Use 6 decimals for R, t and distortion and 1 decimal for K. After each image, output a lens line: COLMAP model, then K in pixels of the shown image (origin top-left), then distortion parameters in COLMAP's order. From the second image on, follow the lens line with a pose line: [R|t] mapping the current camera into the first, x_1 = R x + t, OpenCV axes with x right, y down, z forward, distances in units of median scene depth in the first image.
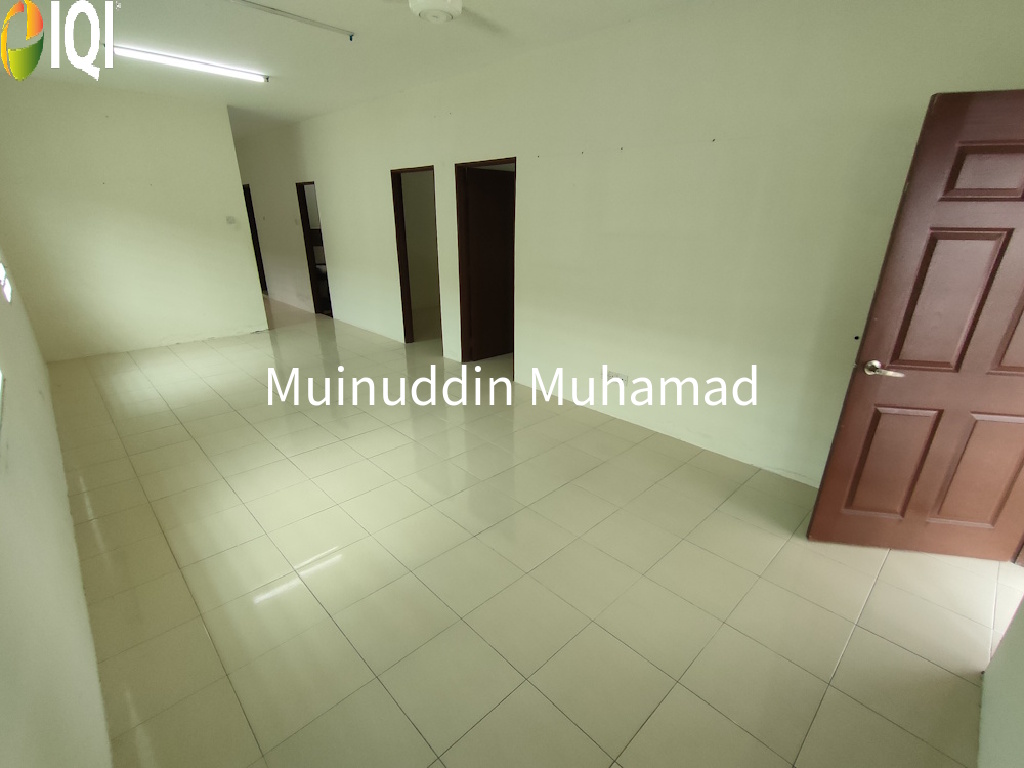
lens RADIAL K [[466.4, 0, 514.3], [0, 466.4, 399.3], [0, 0, 1]] dist [0.003090, 0.000351]
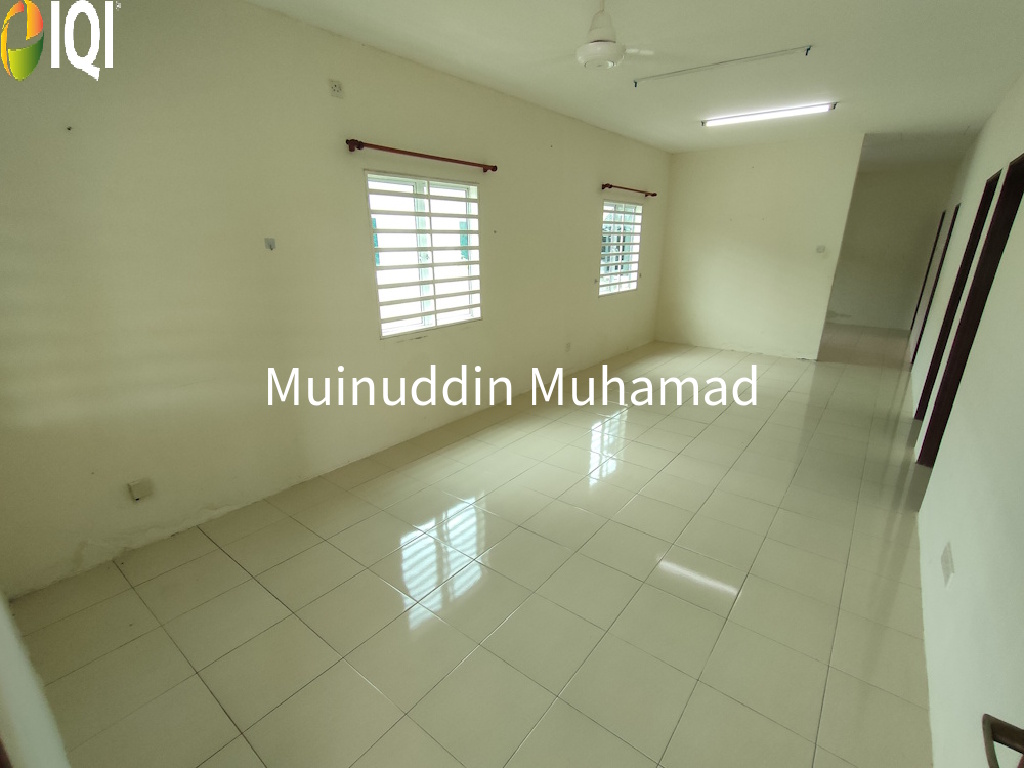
lens RADIAL K [[466.4, 0, 514.3], [0, 466.4, 399.3], [0, 0, 1]] dist [0.003090, 0.000351]
pose [[0.123012, 0.307812, -0.943462, 0.494020], [-0.361106, 0.899396, 0.246353, -0.135201], [0.924376, 0.310385, 0.221789, 0.358163]]
